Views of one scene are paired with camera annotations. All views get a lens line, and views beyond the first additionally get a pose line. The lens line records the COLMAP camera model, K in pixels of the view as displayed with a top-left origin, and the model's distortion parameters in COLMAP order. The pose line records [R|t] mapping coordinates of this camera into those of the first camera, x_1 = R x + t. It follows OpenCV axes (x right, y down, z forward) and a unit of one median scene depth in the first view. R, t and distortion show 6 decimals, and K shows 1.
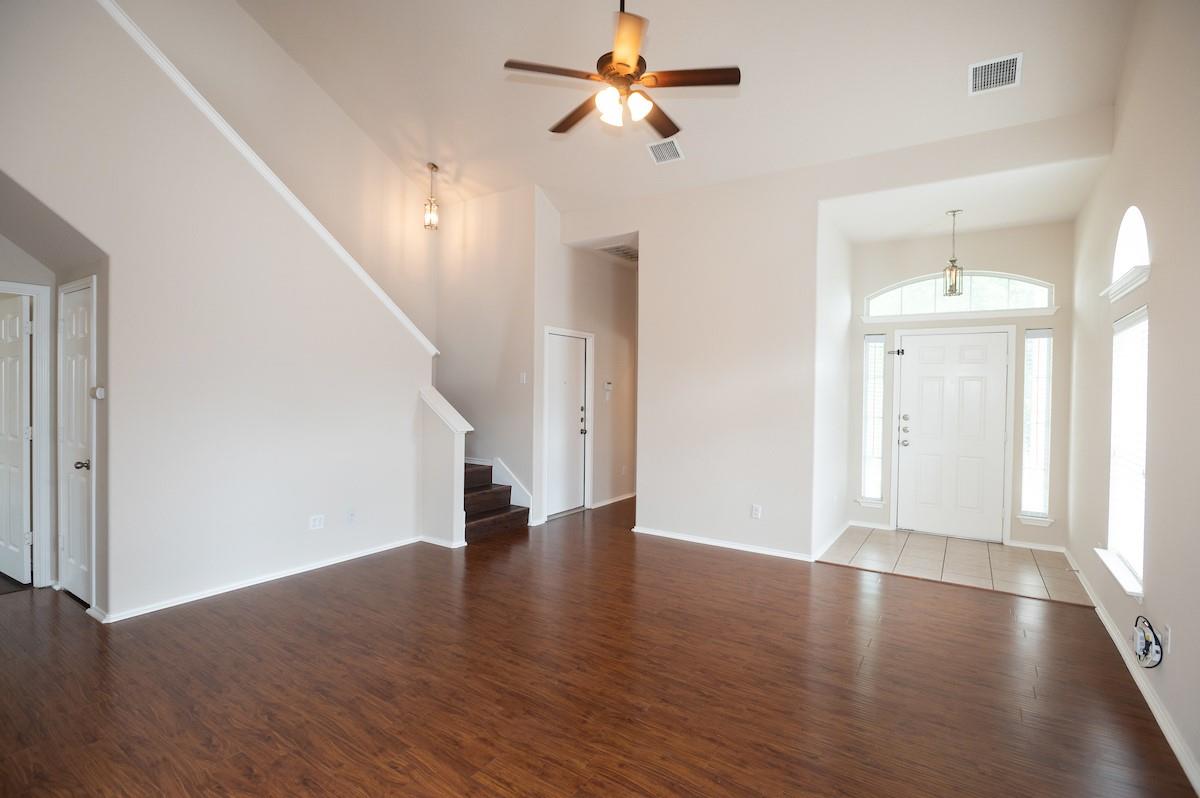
lens RADIAL K [[576.0, 0, 602.1], [0, 576.0, 394.2], [0, 0, 1]] dist [-0.007190, 0.000681]
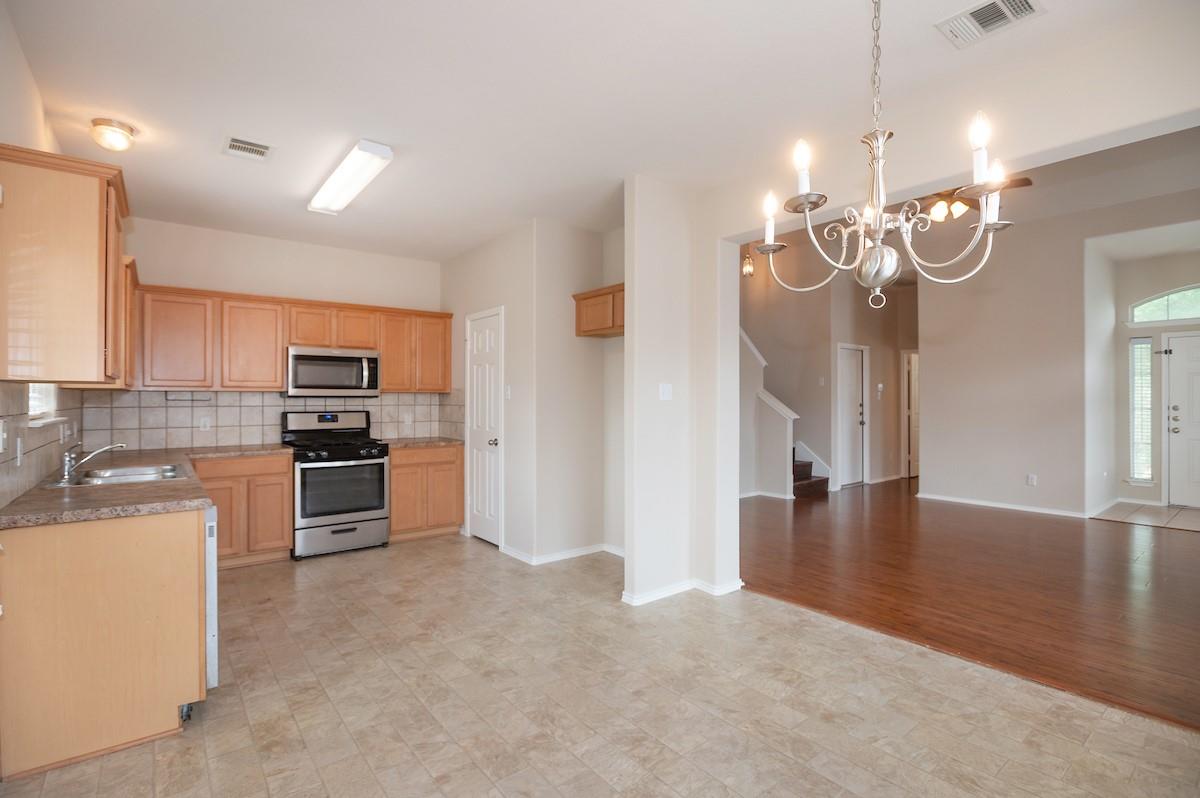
lens RADIAL K [[576.0, 0, 598.8], [0, 576.0, 391.9], [0, 0, 1]] dist [-0.007190, 0.000681]
pose [[0.951582, -0.017032, -0.306923, -0.222445], [0.010265, 0.999668, -0.023649, 0.022855], [0.307223, 0.019353, 0.951441, -0.452586]]
